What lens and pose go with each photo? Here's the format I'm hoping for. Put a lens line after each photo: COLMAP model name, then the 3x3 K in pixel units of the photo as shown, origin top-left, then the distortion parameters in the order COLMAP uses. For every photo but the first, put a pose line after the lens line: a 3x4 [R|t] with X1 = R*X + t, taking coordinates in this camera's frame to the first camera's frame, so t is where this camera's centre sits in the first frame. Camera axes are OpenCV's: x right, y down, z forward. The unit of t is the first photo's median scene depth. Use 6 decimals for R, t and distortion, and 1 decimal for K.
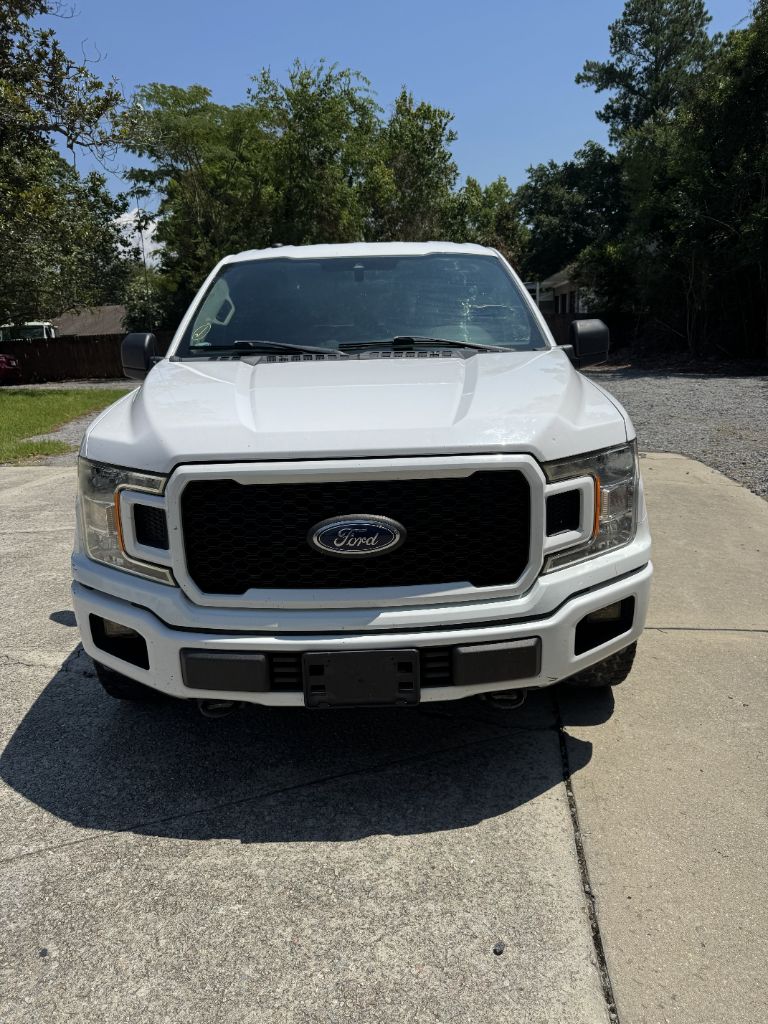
lens RADIAL K [[726.0, 0, 382.9], [0, 726.0, 508.7], [0, 0, 1]] dist [0.030297, -0.029698]
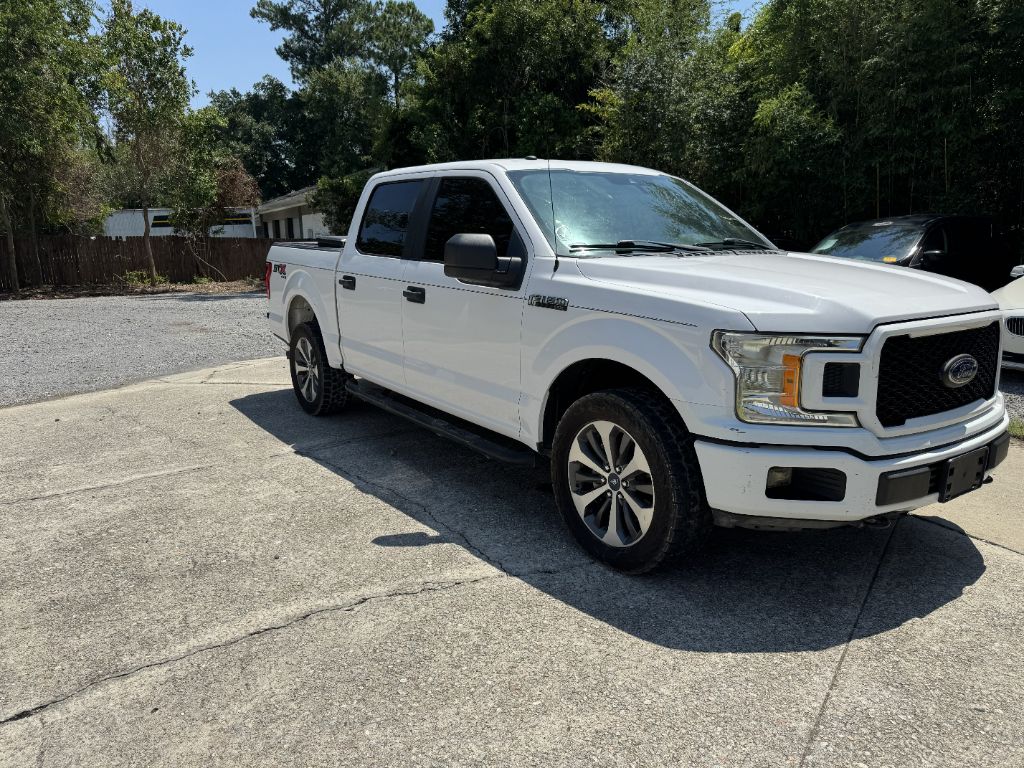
lens RADIAL K [[726.0, 0, 517.5], [0, 726.0, 381.7], [0, 0, 1]] dist [0.030297, -0.029698]
pose [[0.819368, -0.082868, 0.567247, -0.128018], [0.124536, 0.991597, -0.035026, 0.000201], [-0.559578, 0.099342, 0.822802, 0.026462]]
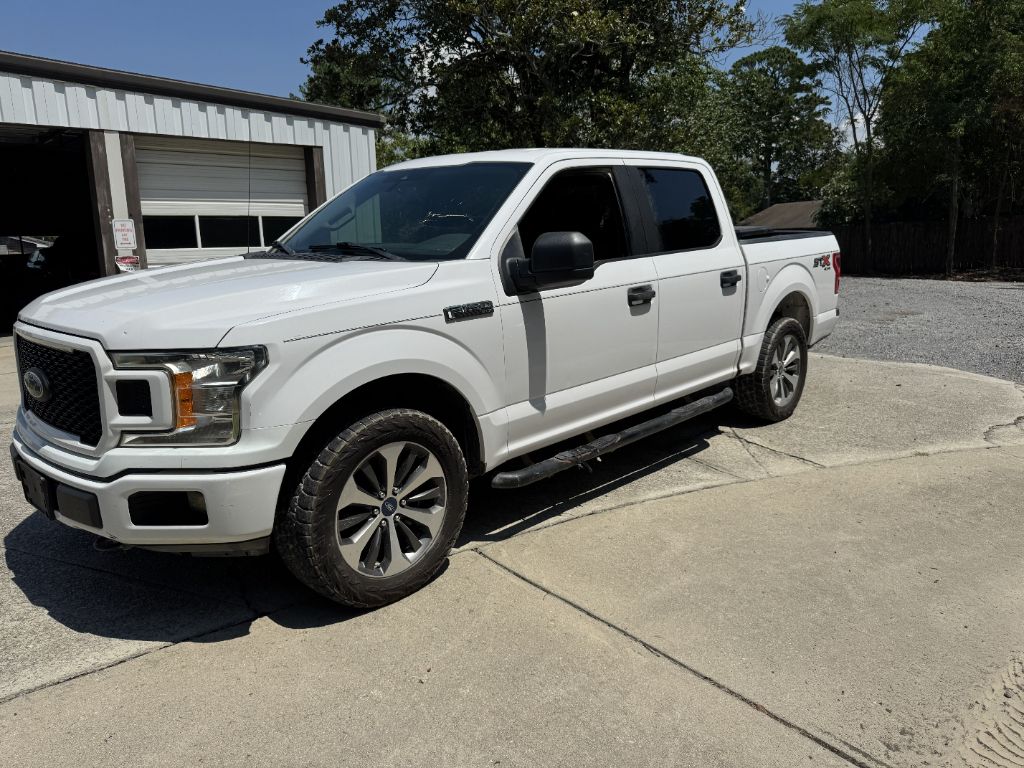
lens RADIAL K [[726.0, 0, 505.4], [0, 726.0, 392.4], [0, 0, 1]] dist [0.030297, -0.029698]
pose [[0.723771, 0.170389, -0.668673, 0.127422], [-0.179790, 0.982129, 0.055659, -0.015240], [0.666207, 0.079936, 0.741471, 0.047251]]
